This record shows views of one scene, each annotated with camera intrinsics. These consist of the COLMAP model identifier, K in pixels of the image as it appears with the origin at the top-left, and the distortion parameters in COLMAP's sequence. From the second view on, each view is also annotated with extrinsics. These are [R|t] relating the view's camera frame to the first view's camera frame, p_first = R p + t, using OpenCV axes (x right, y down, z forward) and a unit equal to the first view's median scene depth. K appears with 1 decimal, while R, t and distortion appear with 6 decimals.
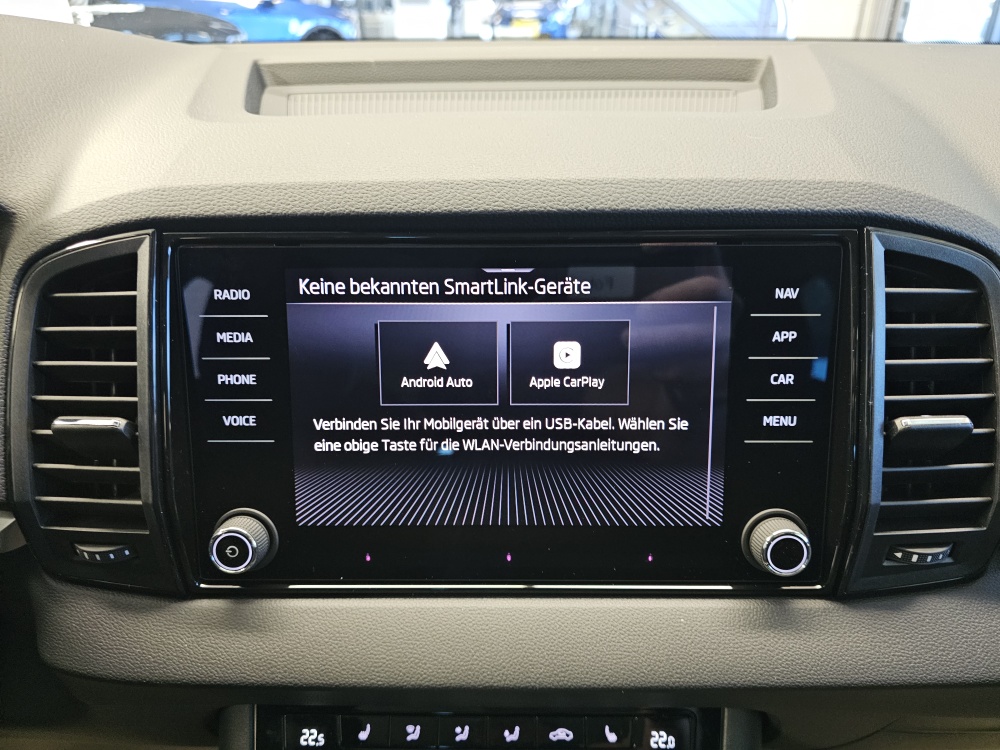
lens RADIAL K [[682.3, 0, 516.8], [0, 682.3, 378.8], [0, 0, 1]] dist [0.035111, -0.044583]
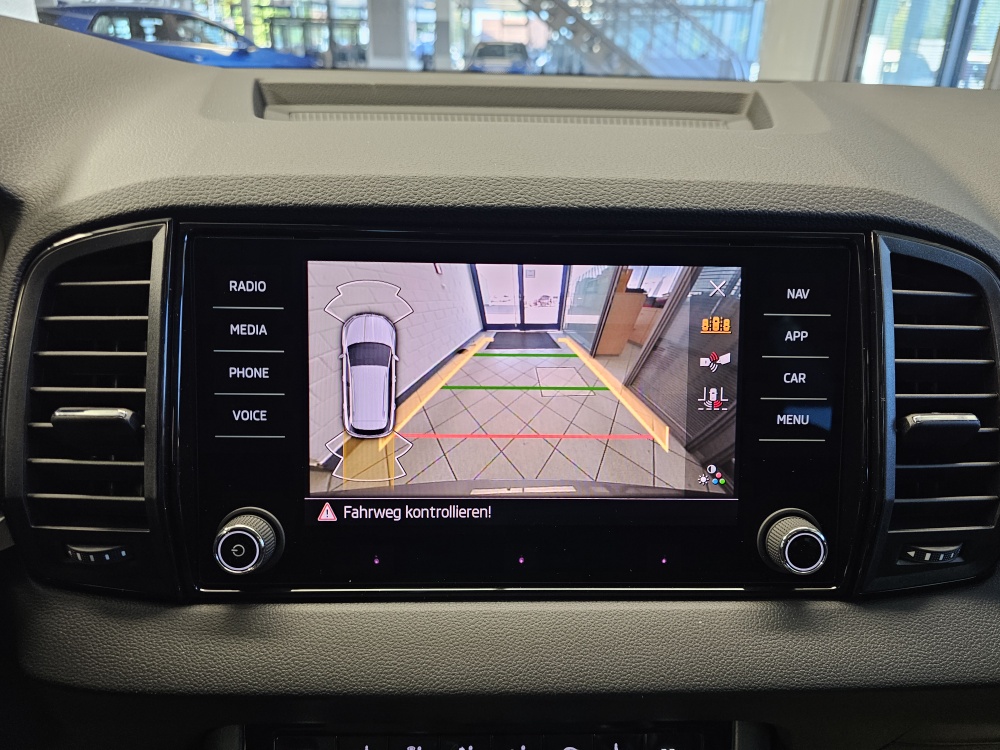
lens RADIAL K [[682.3, 0, 516.9], [0, 682.3, 374.3], [0, 0, 1]] dist [0.035111, -0.044583]
pose [[0.998684, 0.011075, 0.050085, -0.076064], [-0.007382, 0.997280, -0.073330, 0.072707], [-0.050761, 0.072864, 0.996049, 0.007125]]
